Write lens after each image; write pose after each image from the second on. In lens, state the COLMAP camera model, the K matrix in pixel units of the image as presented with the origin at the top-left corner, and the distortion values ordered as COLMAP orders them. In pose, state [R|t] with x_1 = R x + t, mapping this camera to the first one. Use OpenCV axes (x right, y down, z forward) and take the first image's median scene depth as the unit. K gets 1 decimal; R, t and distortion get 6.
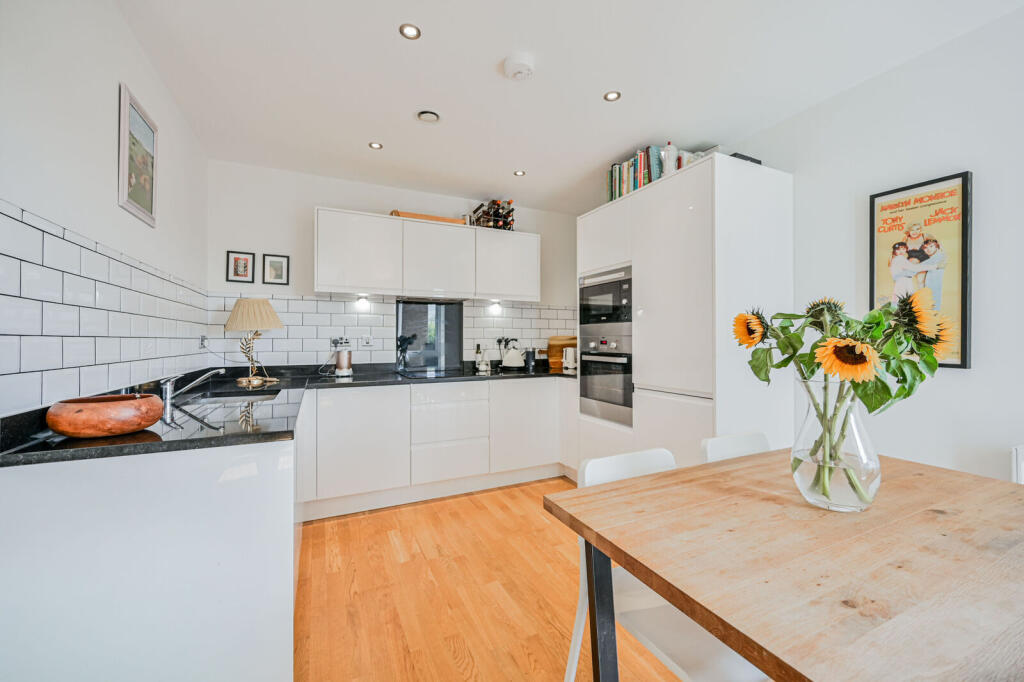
lens RADIAL K [[408.6, 0, 519.2], [0, 408.6, 337.1], [0, 0, 1]] dist [0.002644, 0.000613]
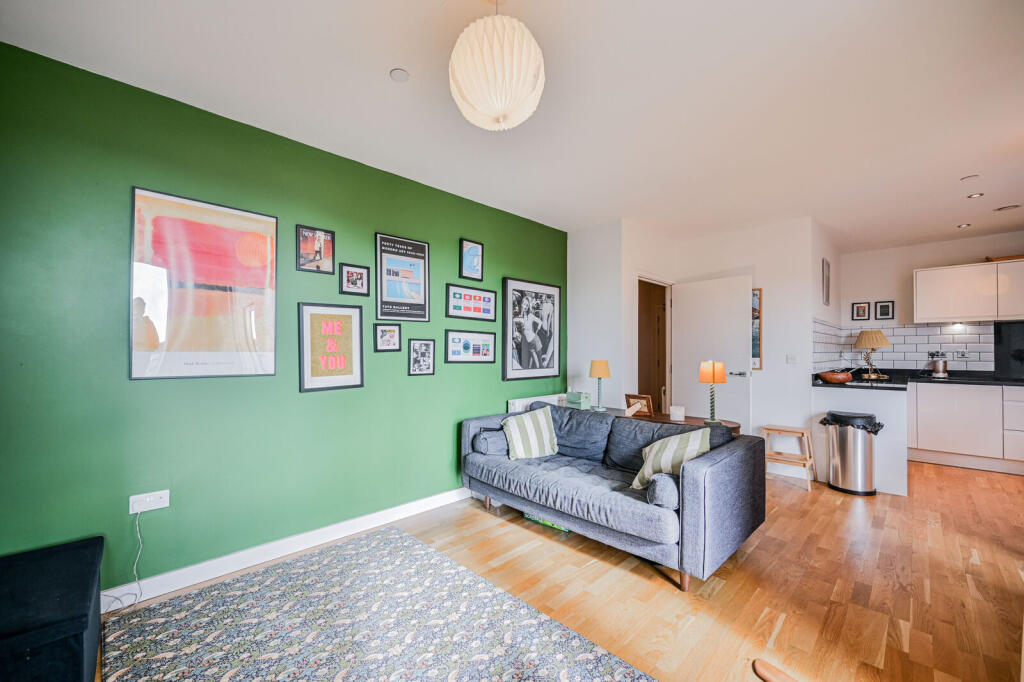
lens RADIAL K [[408.6, 0, 512.4], [0, 408.6, 348.4], [0, 0, 1]] dist [0.002644, 0.000613]
pose [[0.321223, -0.008182, -0.946968, 0.476246], [0.008778, 0.999945, -0.005662, -0.015729], [0.946963, -0.006494, 0.321277, -0.932939]]
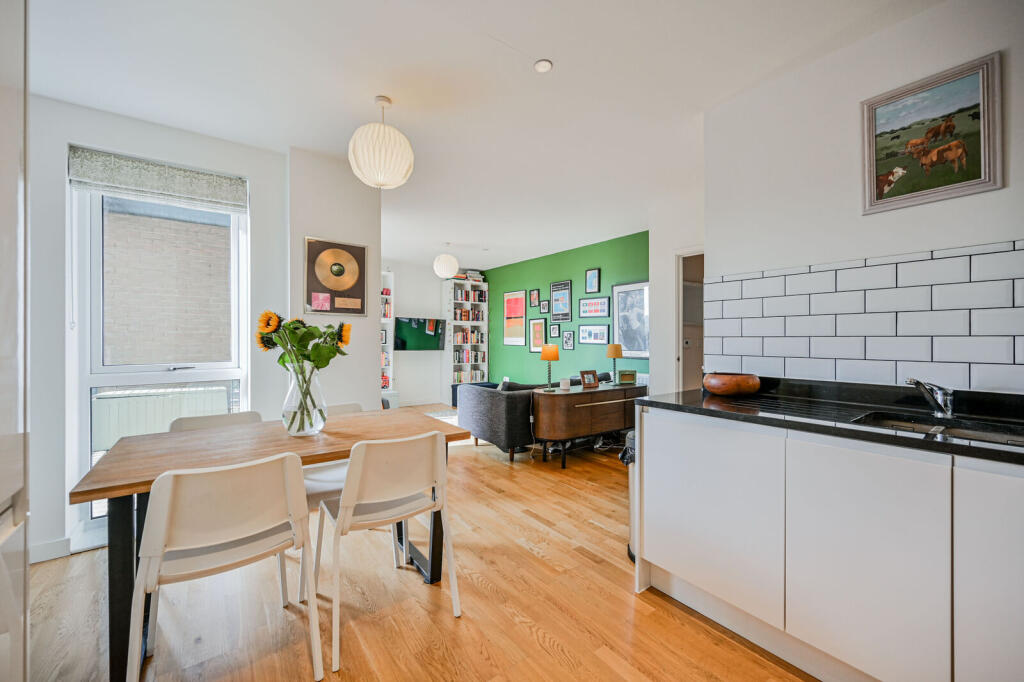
lens RADIAL K [[408.6, 0, 510.6], [0, 408.6, 338.4], [0, 0, 1]] dist [0.002644, 0.000613]
pose [[-0.984578, 0.002586, -0.174928, 0.001860], [0.003955, 0.999964, -0.007480, 0.004807], [0.174902, -0.008056, -0.984553, 1.313035]]
